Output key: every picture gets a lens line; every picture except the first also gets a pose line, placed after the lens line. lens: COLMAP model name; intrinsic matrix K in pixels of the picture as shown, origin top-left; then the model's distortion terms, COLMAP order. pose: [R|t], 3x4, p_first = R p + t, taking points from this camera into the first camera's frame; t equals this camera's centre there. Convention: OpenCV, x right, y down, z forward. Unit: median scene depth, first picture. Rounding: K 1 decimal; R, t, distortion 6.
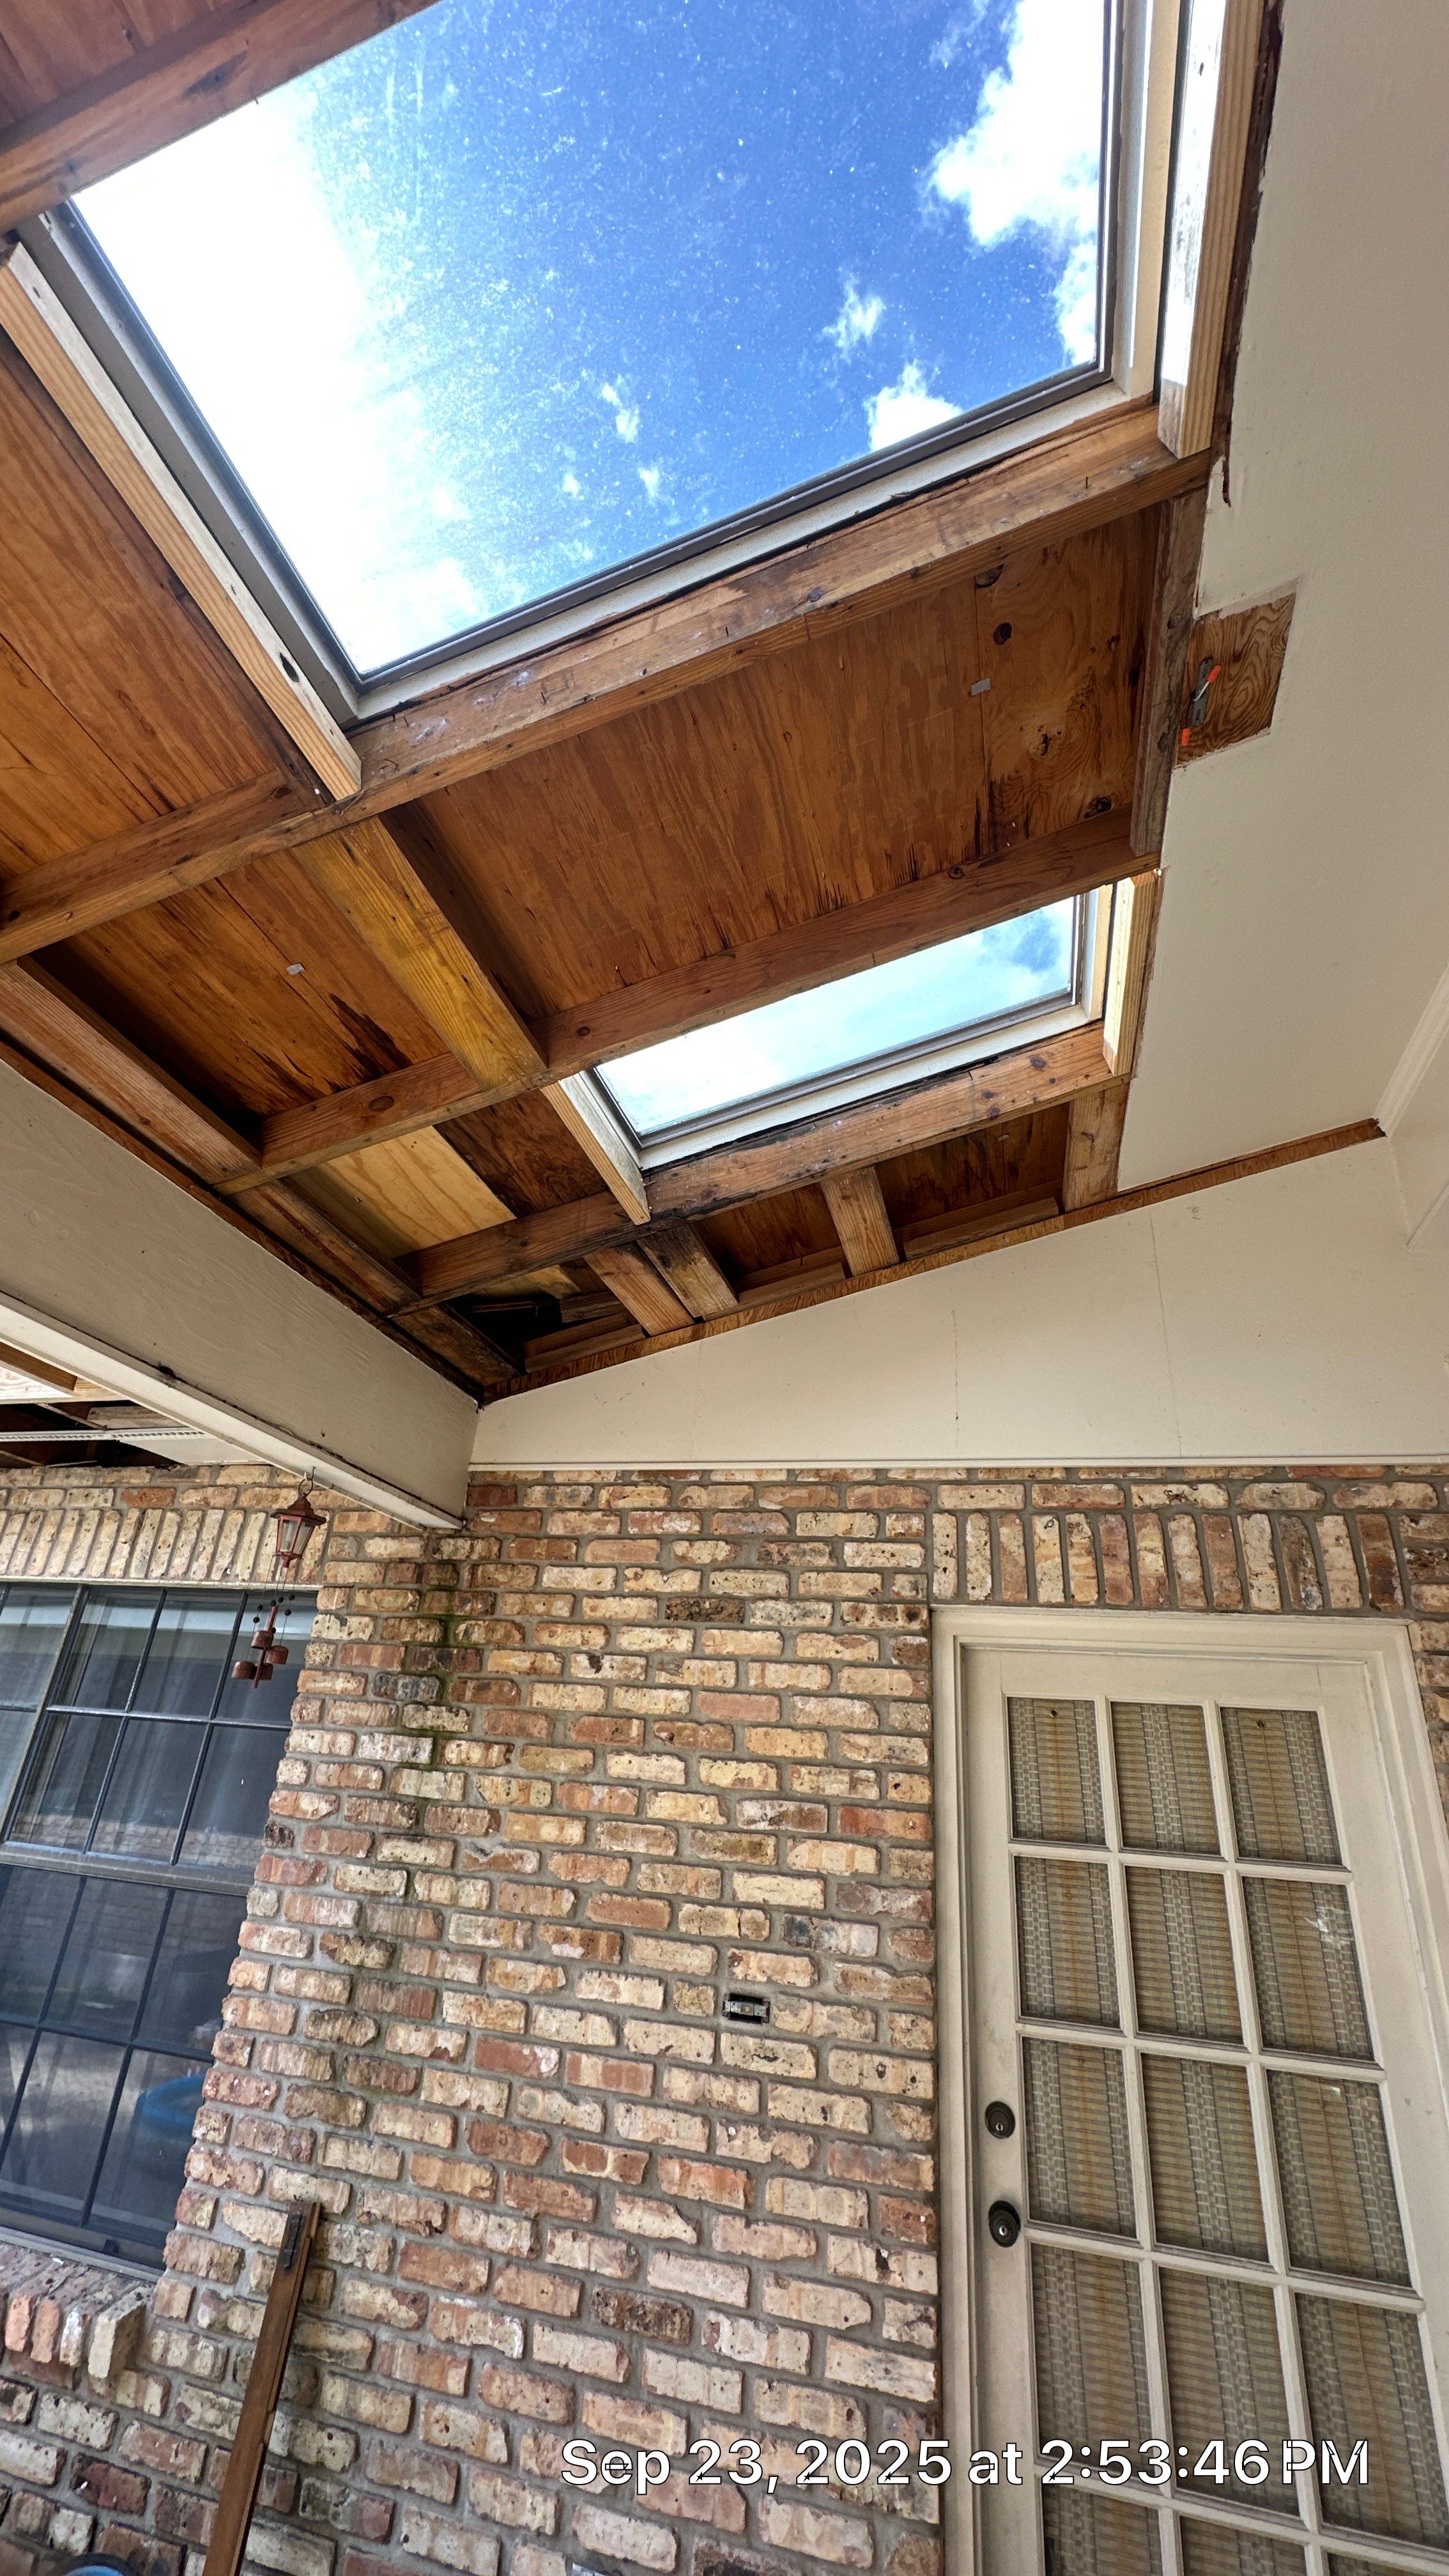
lens RADIAL K [[1025.5, 0, 721.3], [0, 1025.5, 1286.4], [0, 0, 1]] dist [-0.002078, 0.000685]
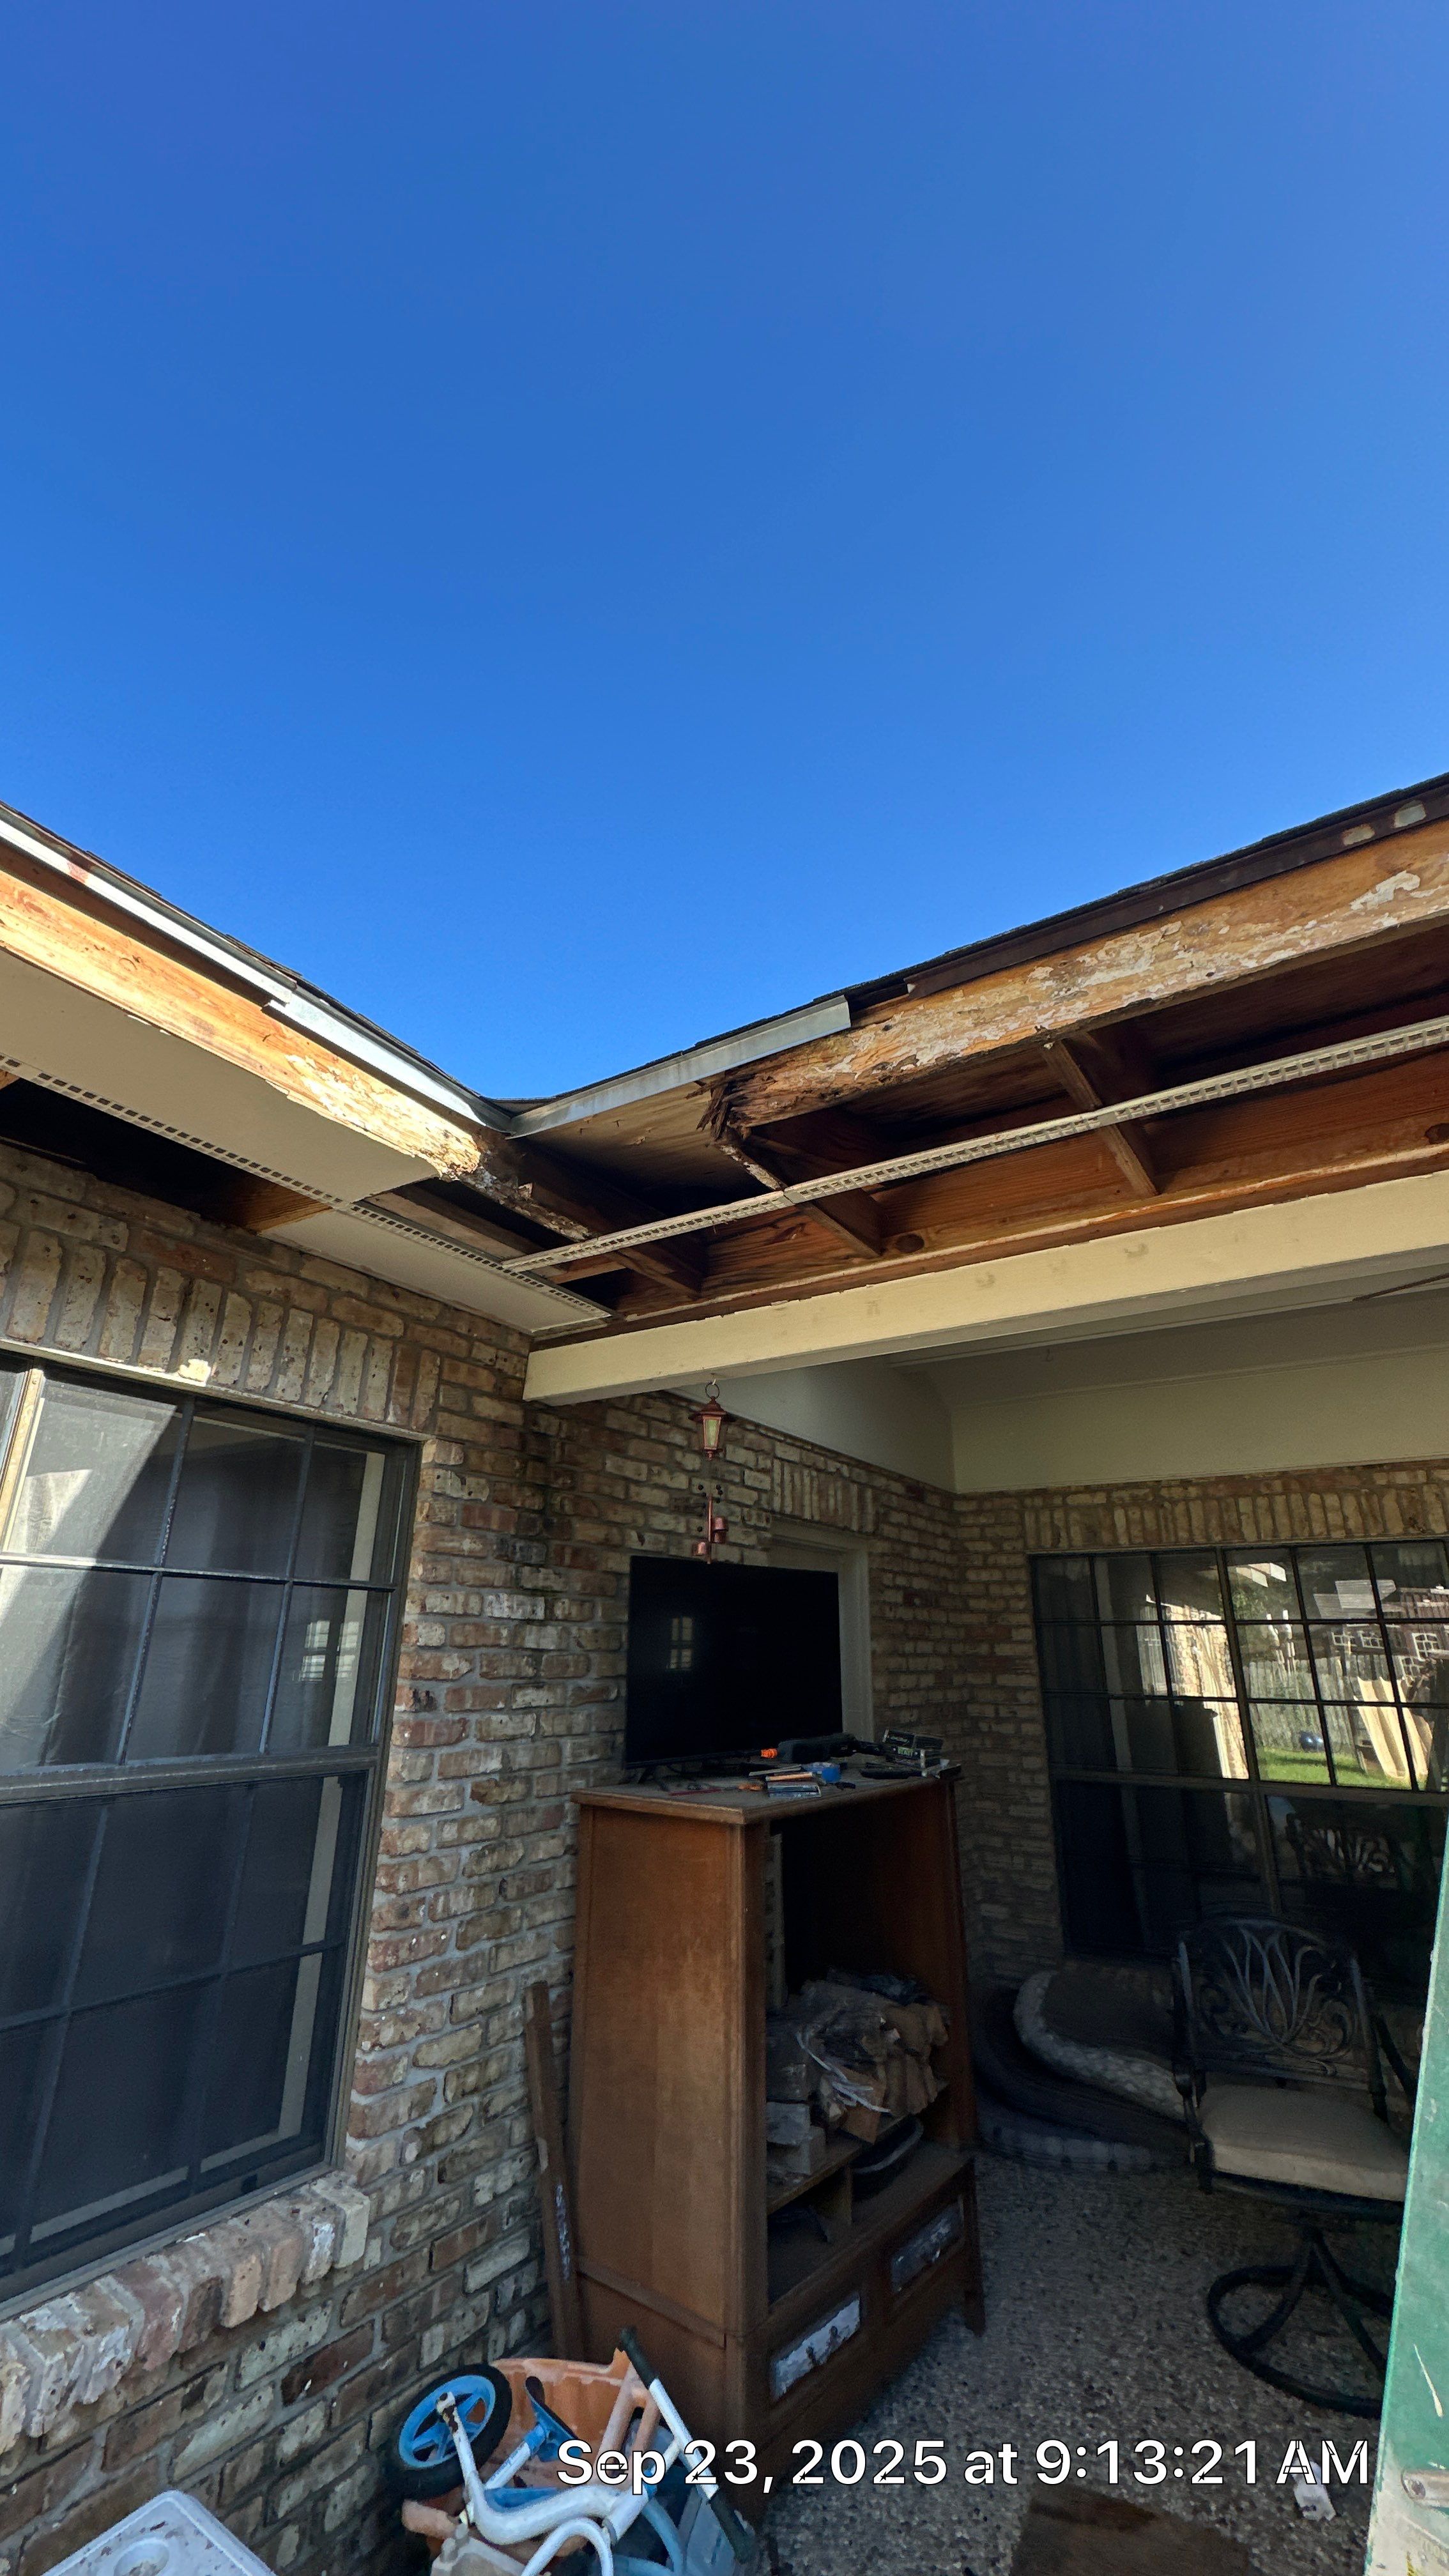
lens RADIAL K [[1022.0, 0, 722.7], [0, 1022.0, 1284.4], [0, 0, 1]] dist [-0.001936, -0.000230]
pose [[0.297421, 0.260877, 0.918414, -1.425631], [-0.404177, 0.905900, -0.126433, 0.221040], [-0.864975, -0.333598, 0.374875, 0.593014]]
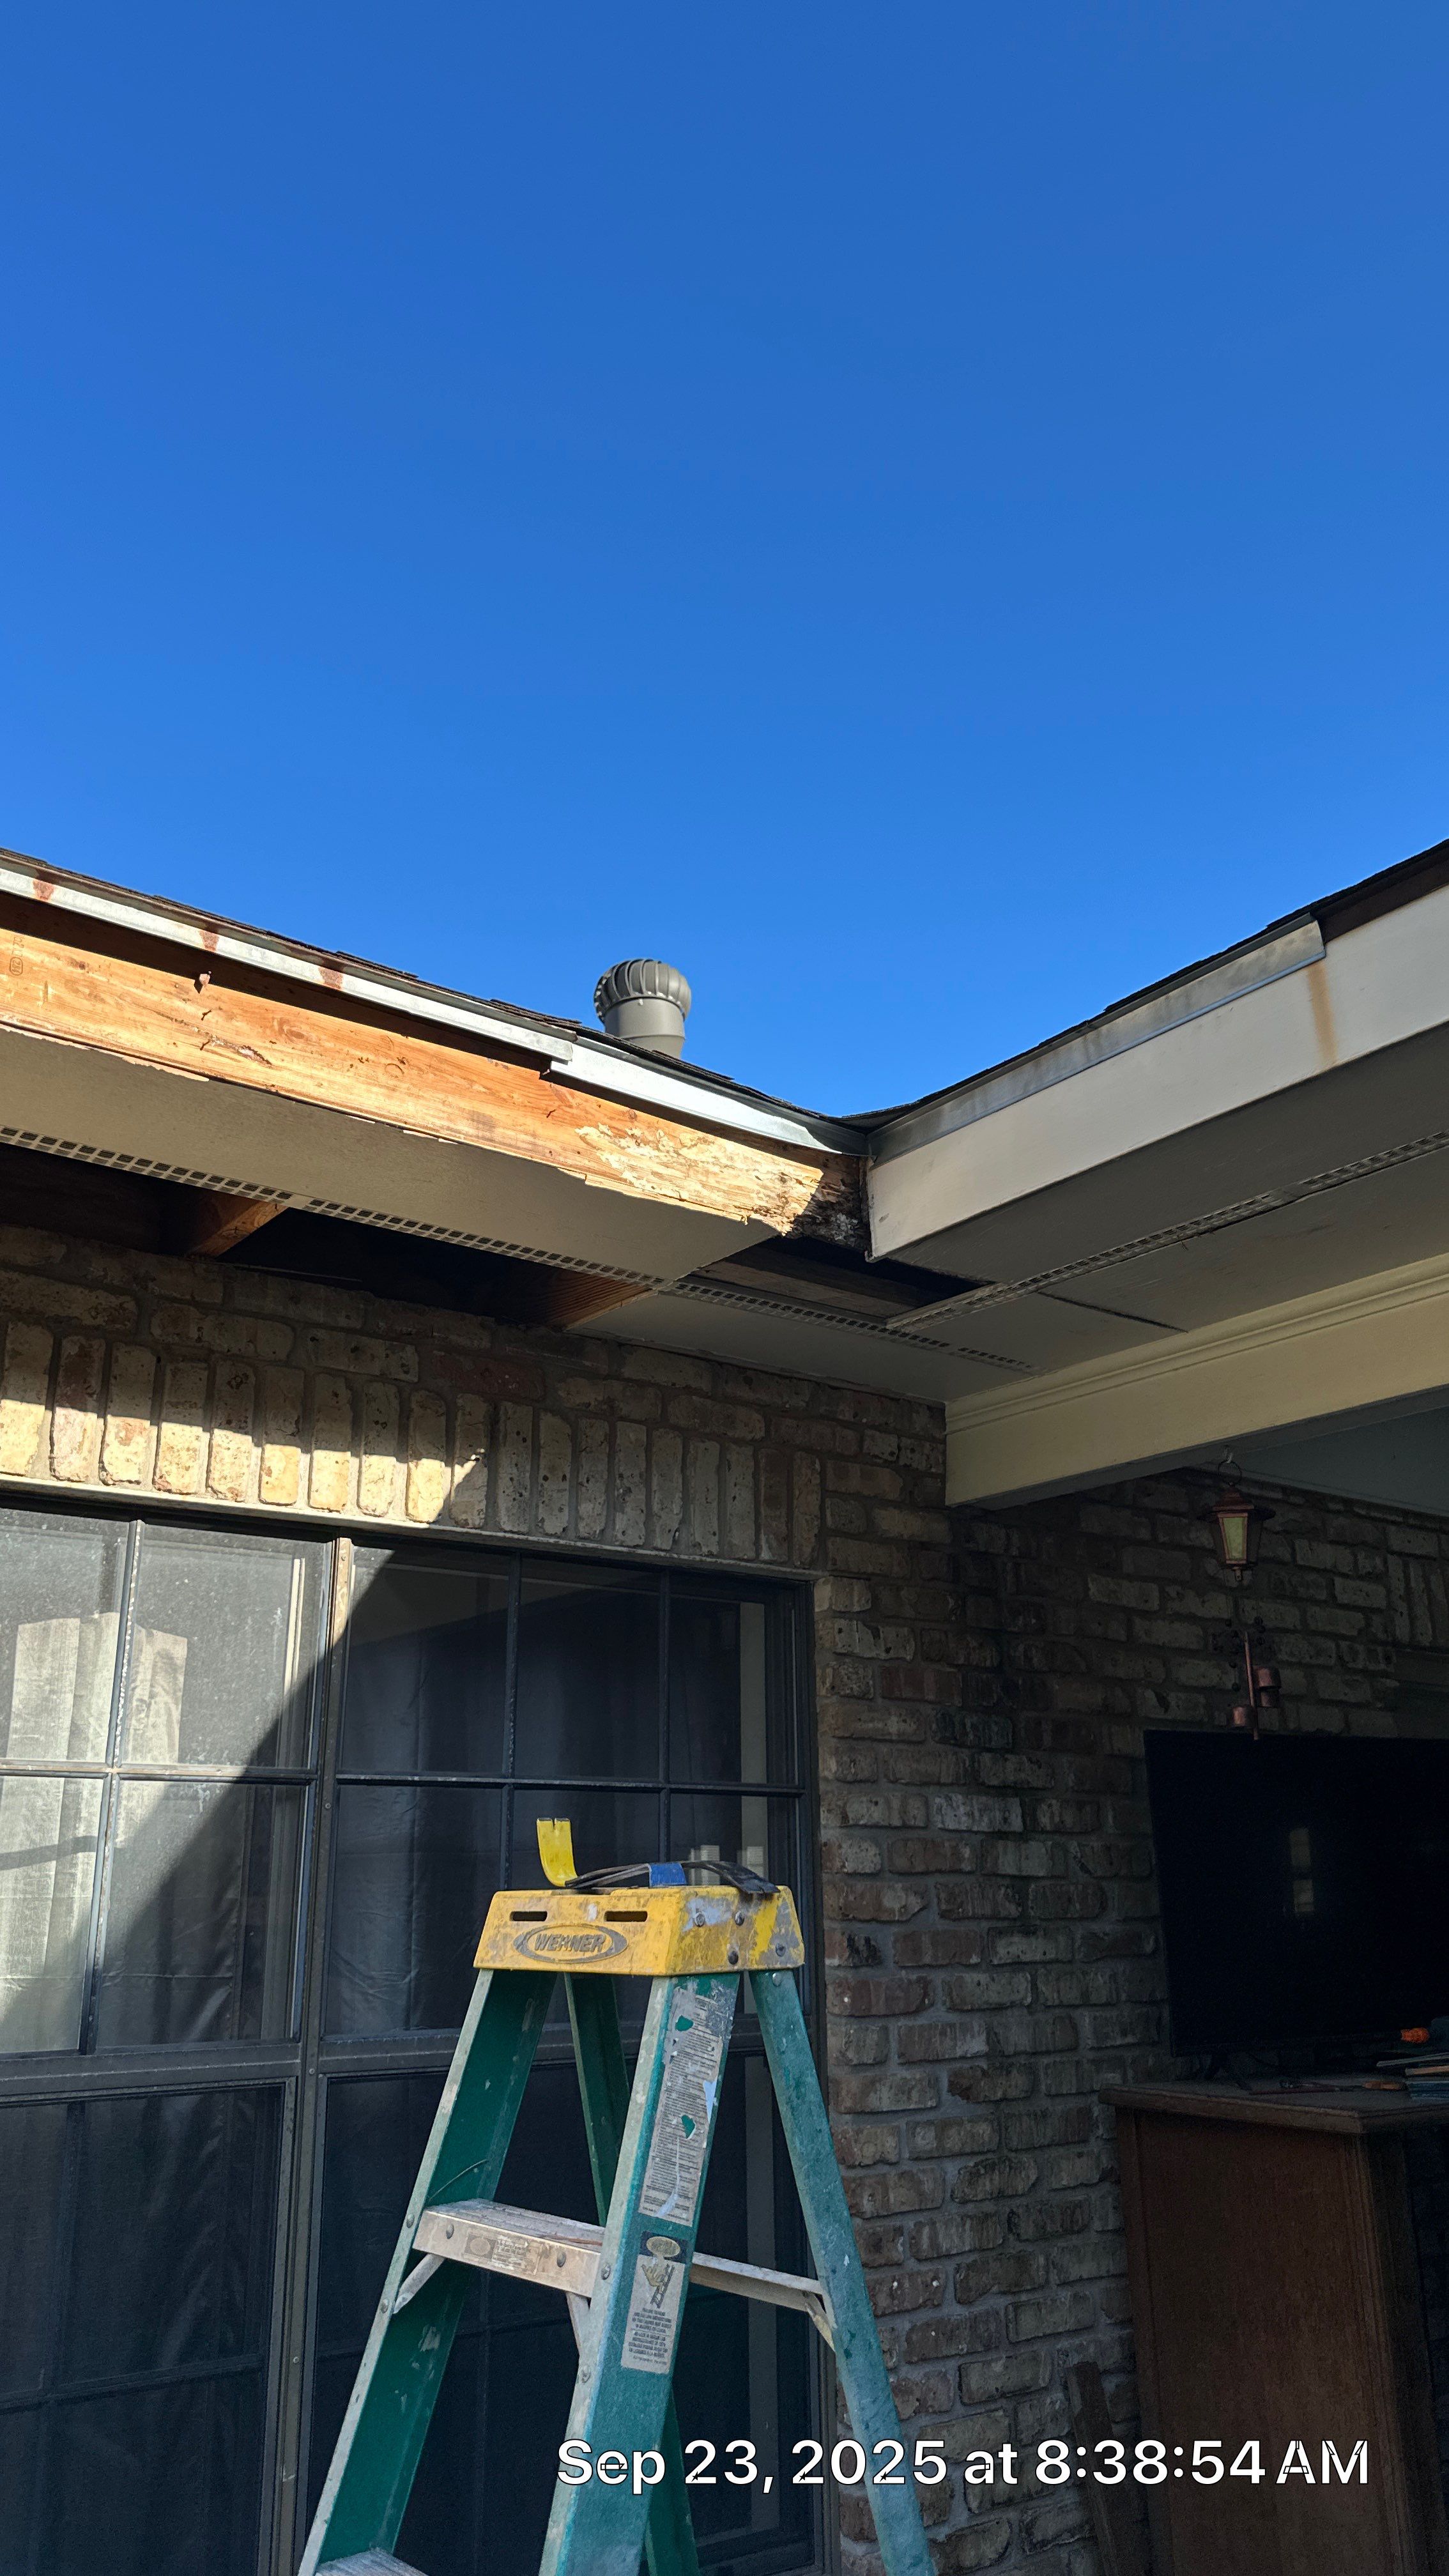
lens RADIAL K [[1805.7, 0, 716.3], [0, 1805.7, 1294.5], [0, 0, 1]] dist [0.175388, -0.352201]
pose [[0.606249, 0.175386, 0.775694, -1.618019], [-0.296878, 0.954779, 0.016149, 0.157355], [-0.737784, -0.240077, 0.630902, 0.465651]]
